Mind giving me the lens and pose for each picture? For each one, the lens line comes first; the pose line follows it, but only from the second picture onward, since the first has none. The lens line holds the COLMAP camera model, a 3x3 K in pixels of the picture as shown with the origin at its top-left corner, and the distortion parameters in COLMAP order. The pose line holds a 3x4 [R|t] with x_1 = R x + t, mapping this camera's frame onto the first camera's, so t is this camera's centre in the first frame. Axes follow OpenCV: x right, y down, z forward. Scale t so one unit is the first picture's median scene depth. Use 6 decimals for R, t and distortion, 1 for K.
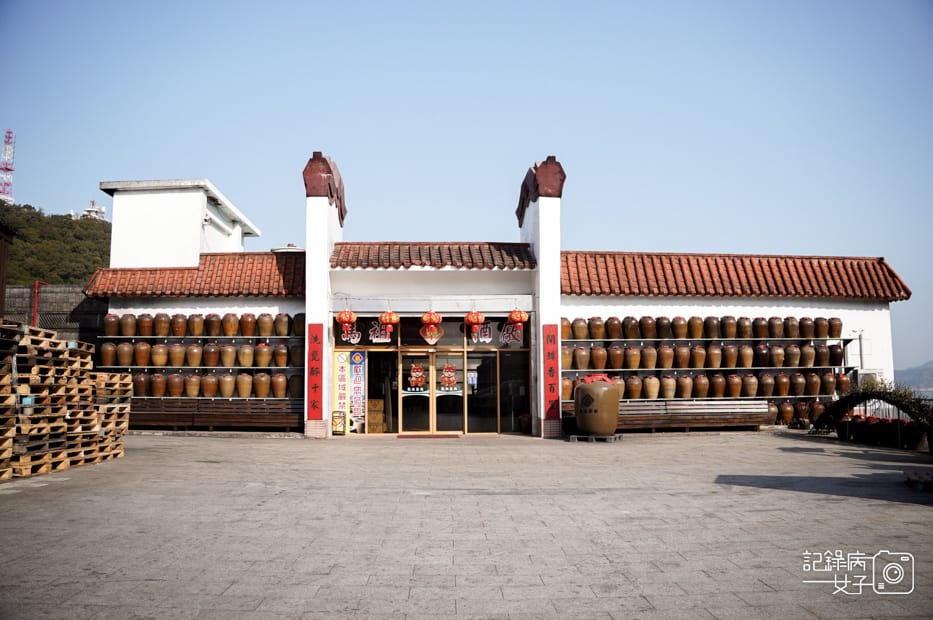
lens RADIAL K [[738.6, 0, 466.5], [0, 738.6, 310.0], [0, 0, 1]] dist [-0.161092, 0.000509]
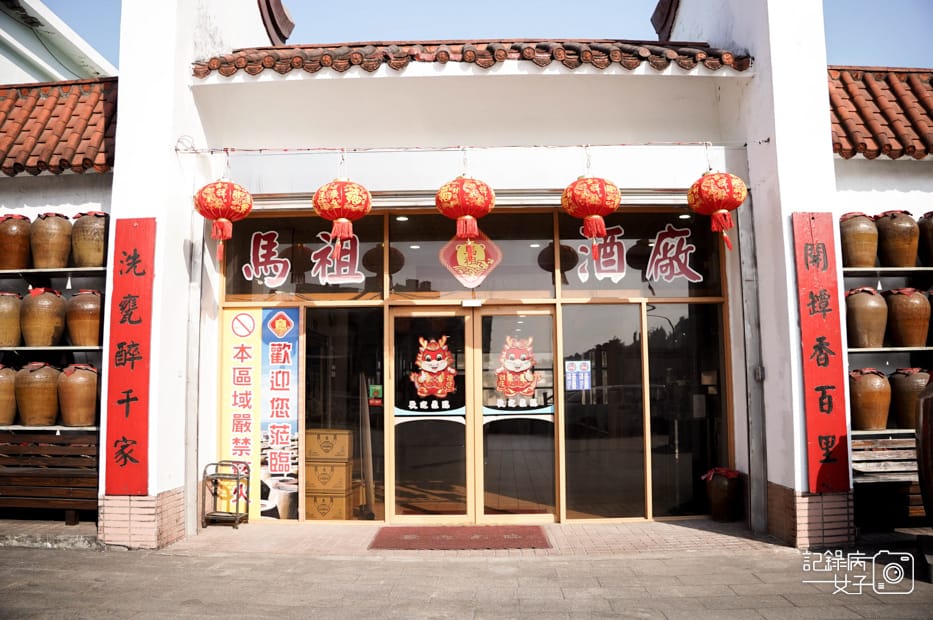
lens RADIAL K [[738.6, 0, 466.5], [0, 738.6, 310.0], [0, 0, 1]] dist [-0.161092, 0.000509]
pose [[0.997351, -0.011108, -0.071886, -0.022047], [0.010545, 0.999911, -0.008215, 0.062269], [0.071971, 0.007436, 0.997379, 0.625633]]
